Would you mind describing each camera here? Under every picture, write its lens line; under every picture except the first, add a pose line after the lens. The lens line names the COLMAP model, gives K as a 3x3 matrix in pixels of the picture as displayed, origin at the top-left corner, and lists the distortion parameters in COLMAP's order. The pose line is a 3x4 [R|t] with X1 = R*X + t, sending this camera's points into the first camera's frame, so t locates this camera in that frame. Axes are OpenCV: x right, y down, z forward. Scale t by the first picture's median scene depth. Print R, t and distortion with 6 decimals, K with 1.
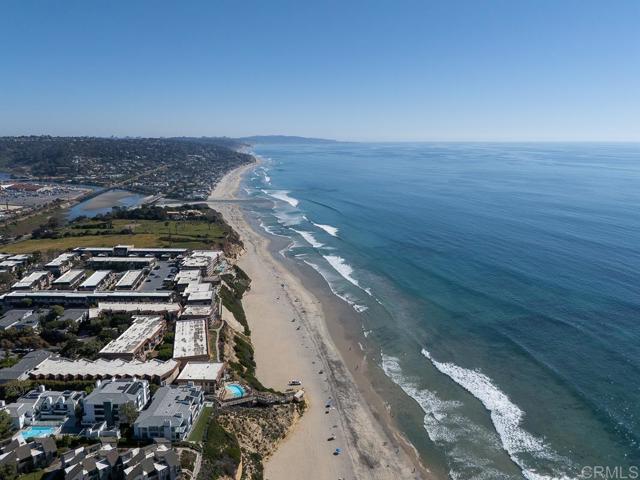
lens RADIAL K [[463.1, 0, 324.1], [0, 463.1, 244.4], [0, 0, 1]] dist [0.046210, -0.021112]
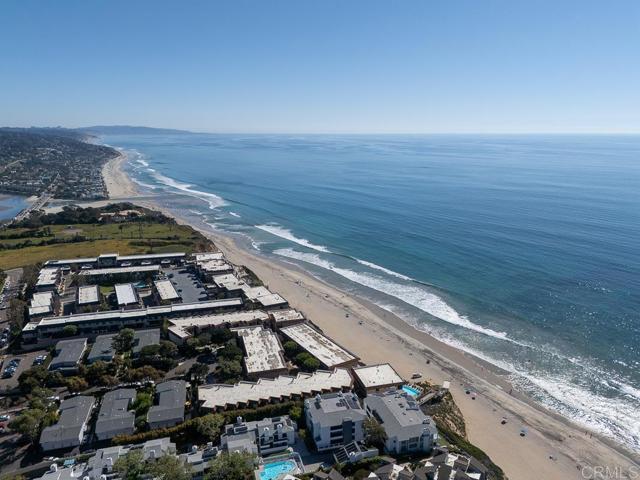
lens RADIAL K [[463.1, 0, 326.9], [0, 463.1, 234.3], [0, 0, 1]] dist [0.046210, -0.021112]
pose [[0.954123, -0.065537, 0.292155, -0.417225], [0.066535, 0.997763, 0.006528, -0.018904], [-0.291929, 0.013210, 0.956349, 0.079945]]
